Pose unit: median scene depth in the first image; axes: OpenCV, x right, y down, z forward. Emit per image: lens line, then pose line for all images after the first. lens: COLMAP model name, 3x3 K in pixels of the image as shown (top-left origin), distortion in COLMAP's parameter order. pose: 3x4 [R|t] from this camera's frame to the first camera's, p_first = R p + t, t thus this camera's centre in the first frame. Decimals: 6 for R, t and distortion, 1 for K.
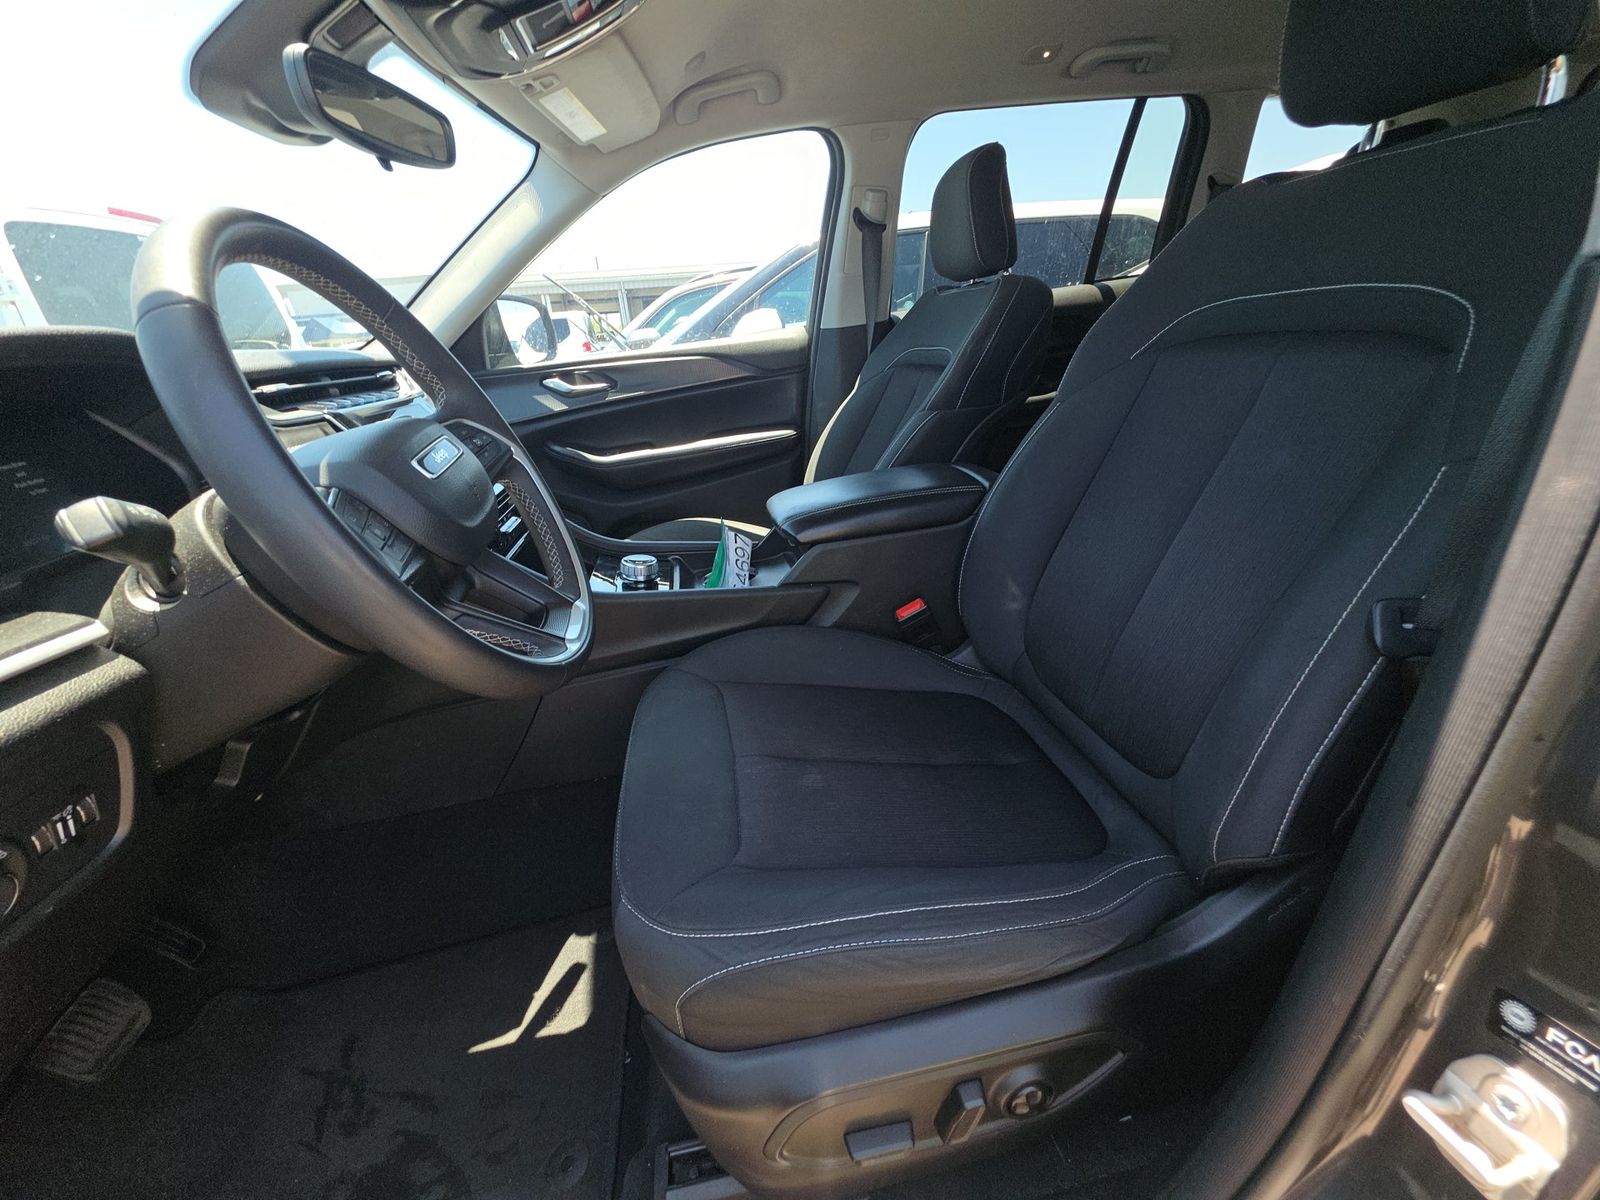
lens RADIAL K [[637.4, 0, 807.3], [0, 637.4, 600.2], [0, 0, 1]] dist [0.001345, 0.000153]
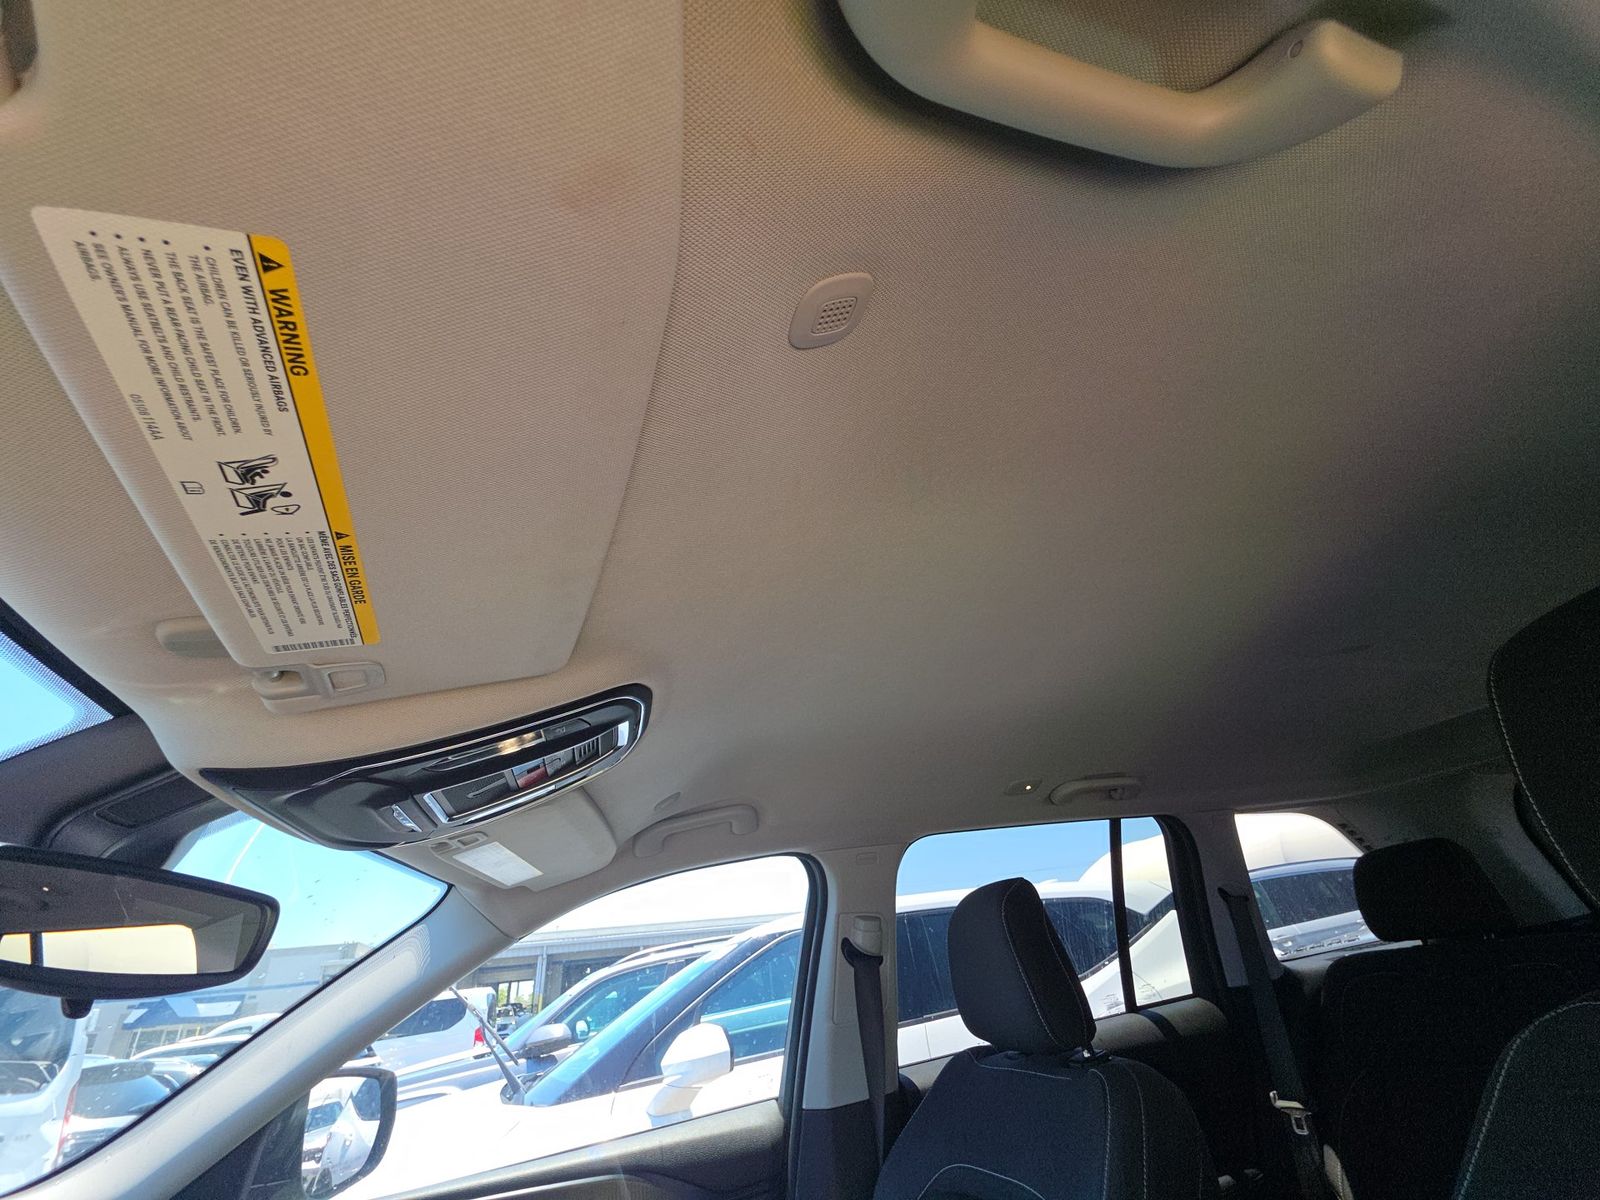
lens RADIAL K [[650.9, 0, 800.0], [0, 650.9, 600.0], [0, 0, 1]] dist [0.001404, -0.007347]
pose [[0.996820, 0.022309, 0.076501, -0.055765], [0.049042, 0.584935, -0.809596, -0.221661], [-0.062809, 0.810773, 0.581981, 0.198355]]
